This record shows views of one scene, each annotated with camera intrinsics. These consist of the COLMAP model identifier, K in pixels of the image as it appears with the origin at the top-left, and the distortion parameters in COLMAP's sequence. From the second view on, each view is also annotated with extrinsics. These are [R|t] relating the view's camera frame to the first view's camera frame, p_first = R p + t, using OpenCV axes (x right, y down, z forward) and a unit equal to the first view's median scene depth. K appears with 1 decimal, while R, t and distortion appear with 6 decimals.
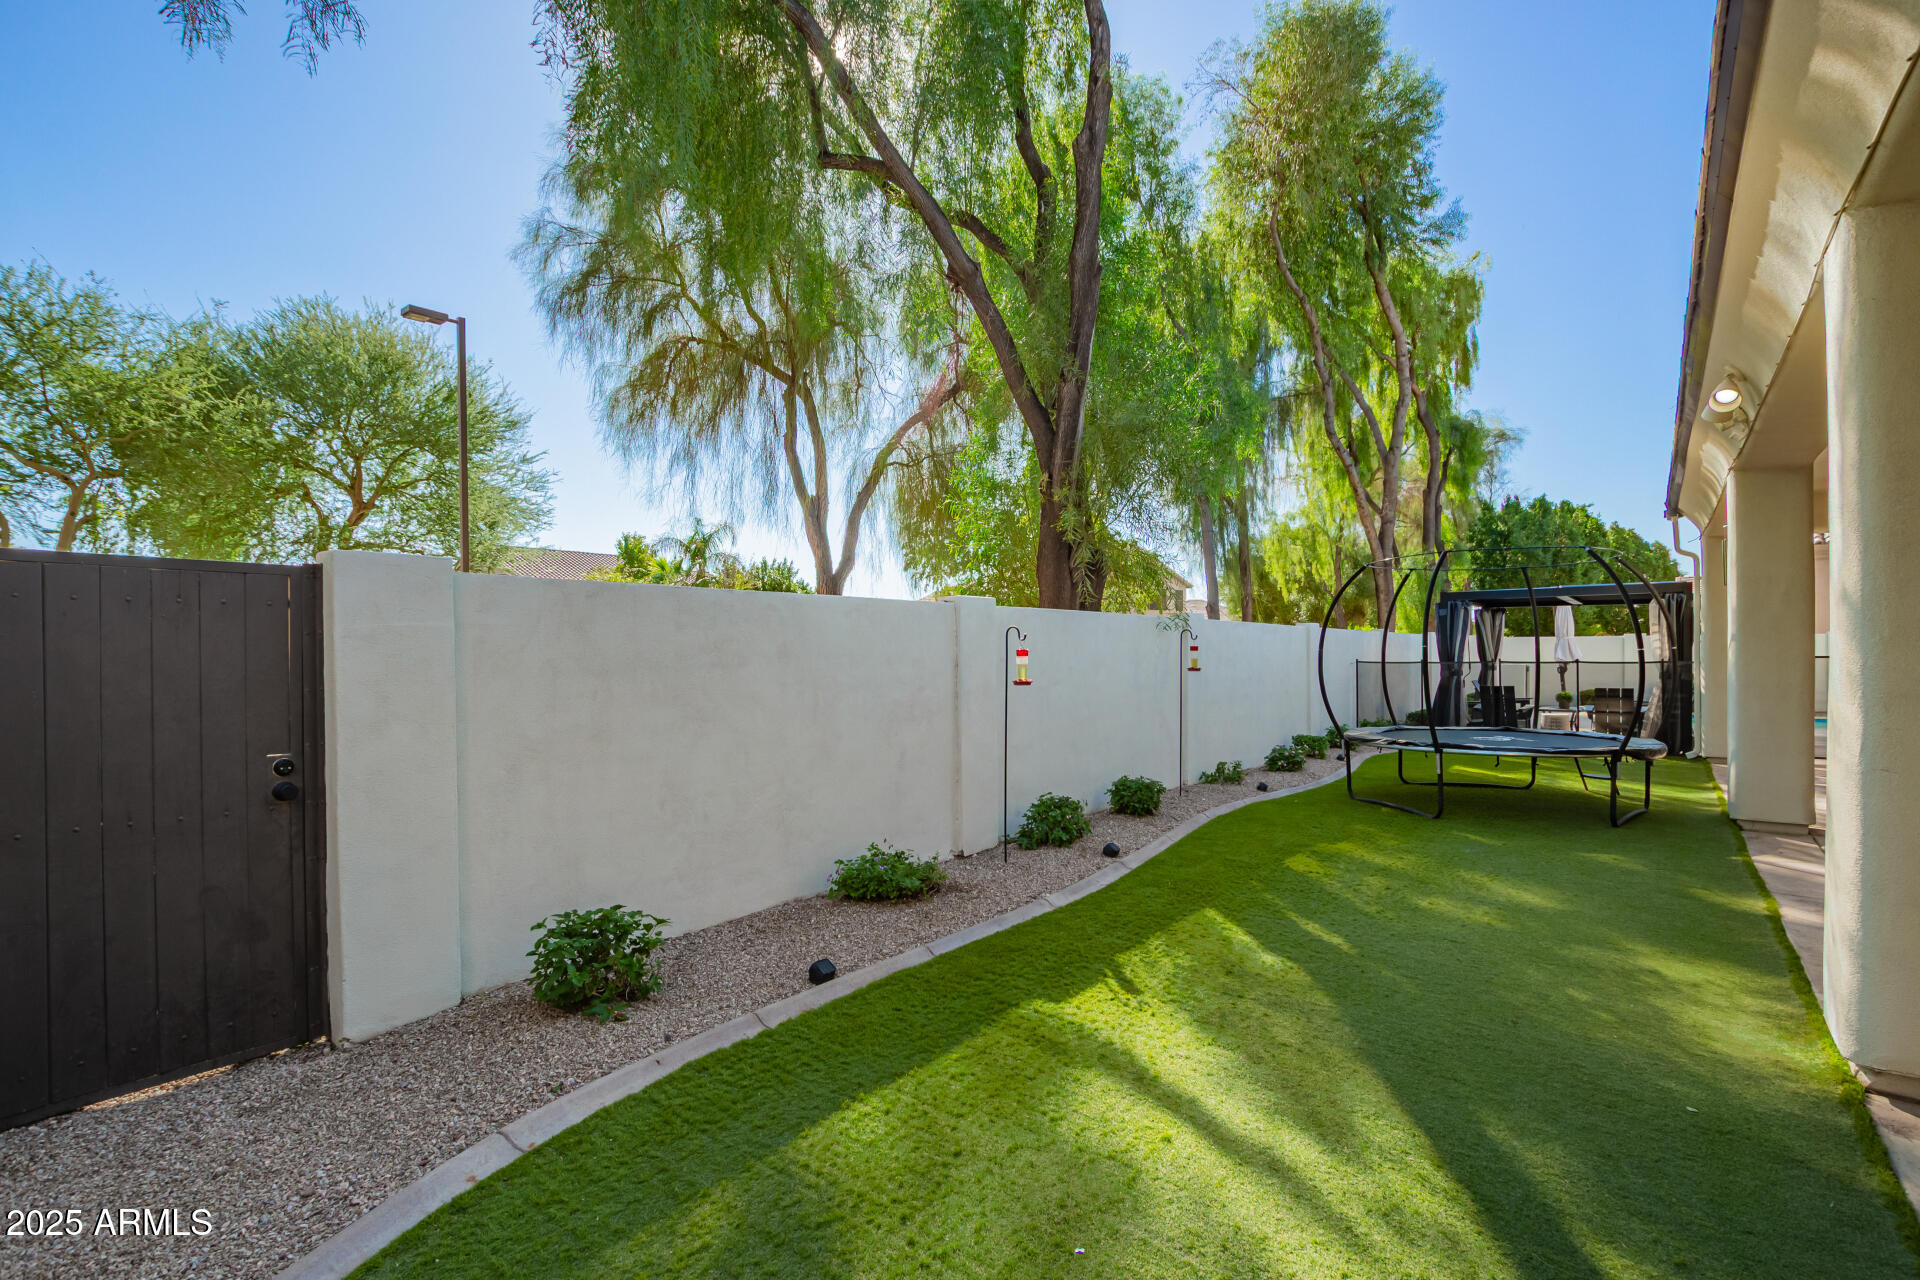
lens RADIAL K [[883.8, 0, 964.3], [0, 883.8, 648.1], [0, 0, 1]] dist [-0.000600, -0.000132]
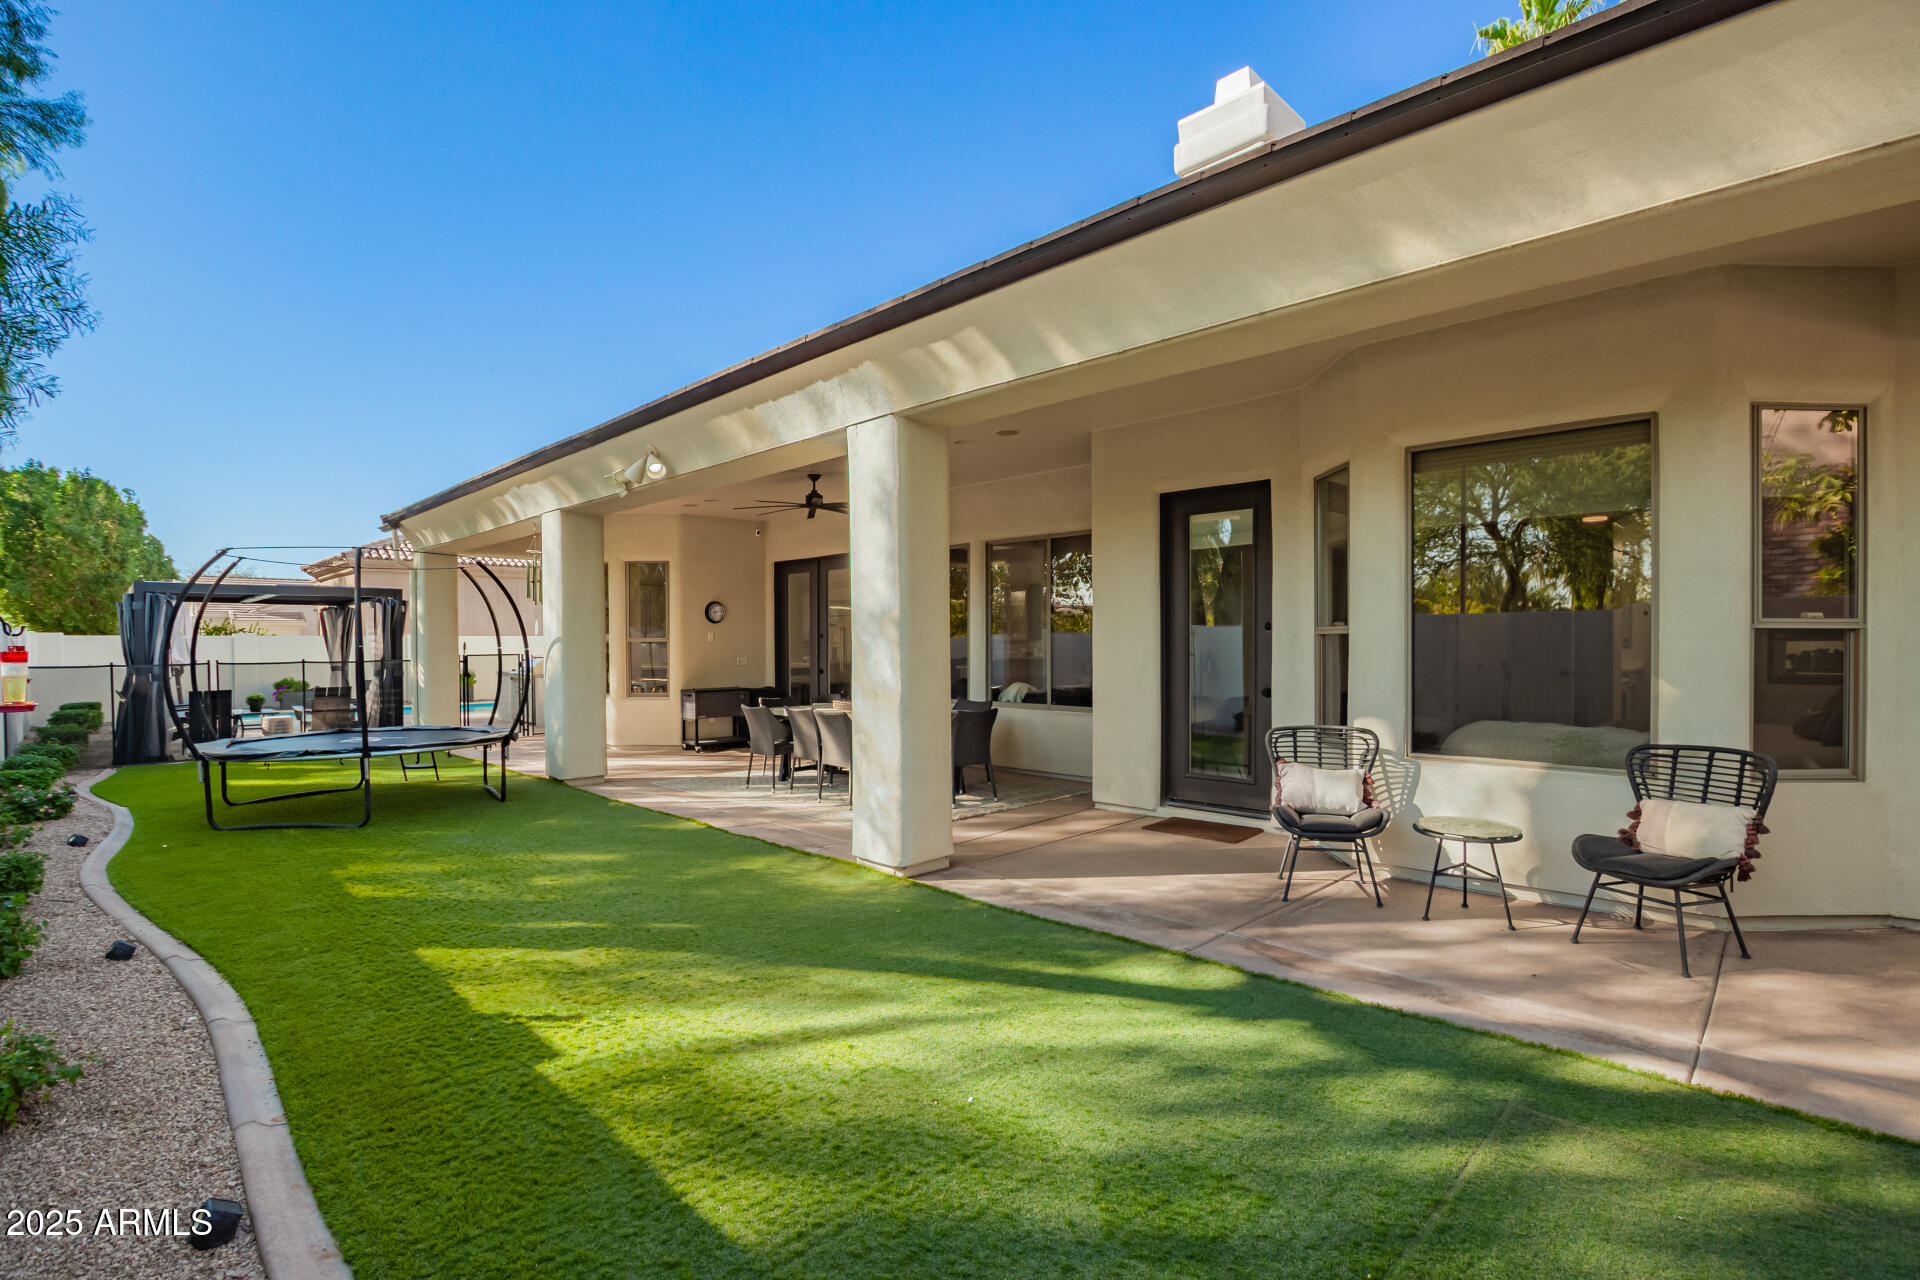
lens RADIAL K [[883.8, 0, 963.8], [0, 883.8, 643.5], [0, 0, 1]] dist [-0.000600, -0.000132]
pose [[0.163567, 0.003054, 0.986527, -0.285805], [0.002539, 0.999991, -0.003516, -0.000040], [-0.986529, 0.003080, 0.163558, 0.192340]]
